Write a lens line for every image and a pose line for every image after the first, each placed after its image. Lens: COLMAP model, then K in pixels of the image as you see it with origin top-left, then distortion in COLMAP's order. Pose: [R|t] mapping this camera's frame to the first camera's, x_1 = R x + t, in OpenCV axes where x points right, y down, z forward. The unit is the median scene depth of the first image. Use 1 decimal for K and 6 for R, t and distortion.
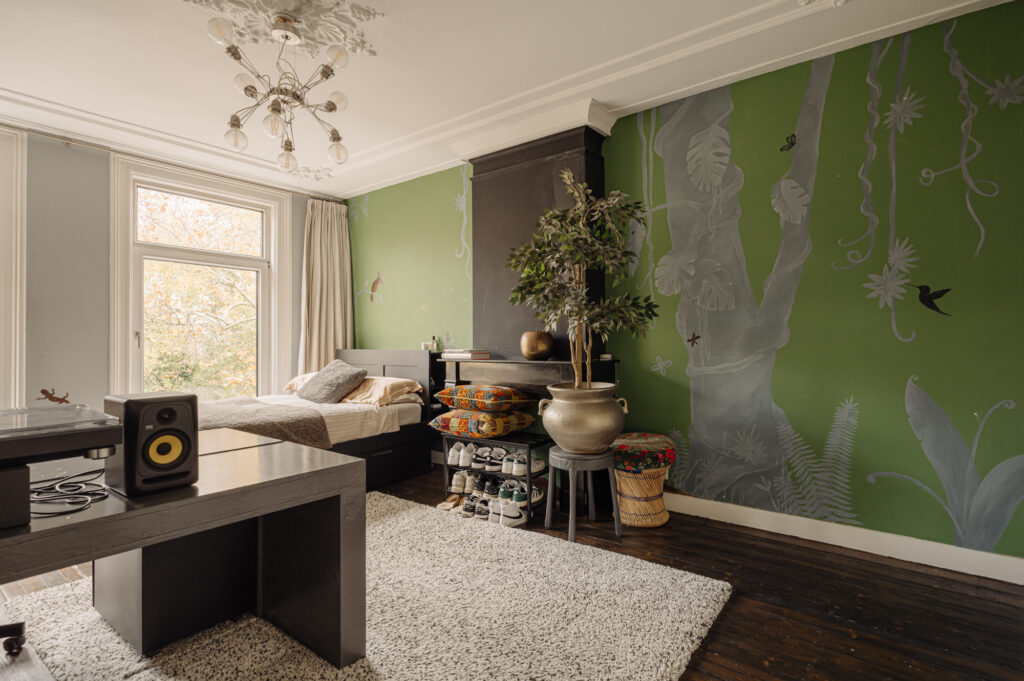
lens RADIAL K [[505.6, 0, 513.3], [0, 505.6, 341.1], [0, 0, 1]] dist [0.000394, 0.000155]
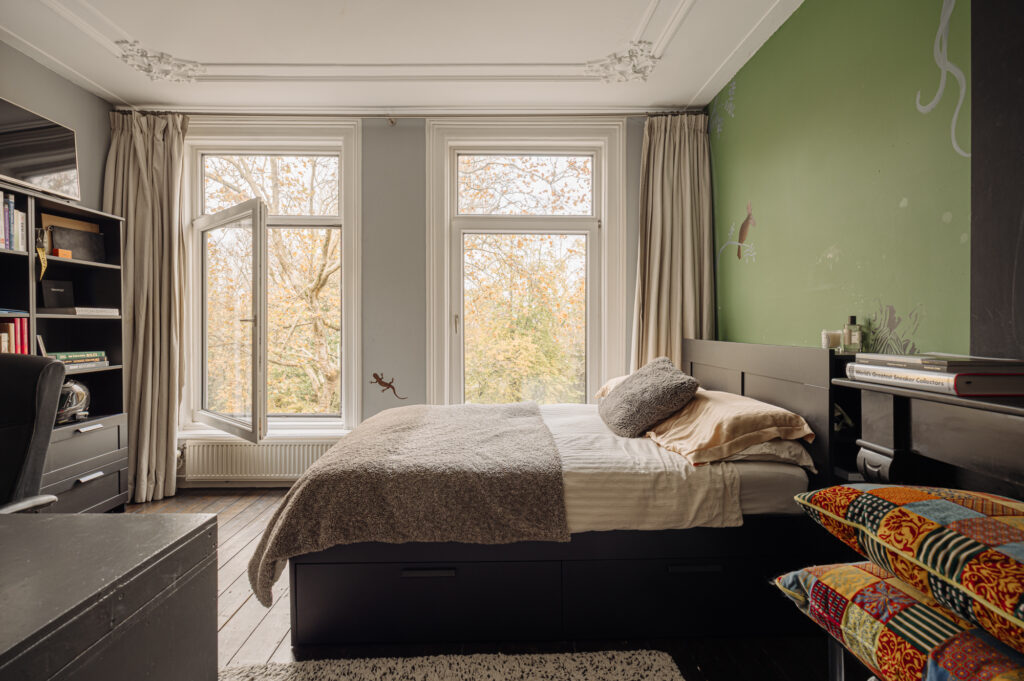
lens RADIAL K [[467.8, 0, 510.1], [0, 467.8, 332.7], [0, 0, 1]] dist [-0.011550, 0.000162]
pose [[0.636853, 0.015363, -0.770832, -0.036717], [-0.002341, 0.999835, 0.017993, -0.002503], [0.770982, -0.009654, 0.636784, 0.541486]]
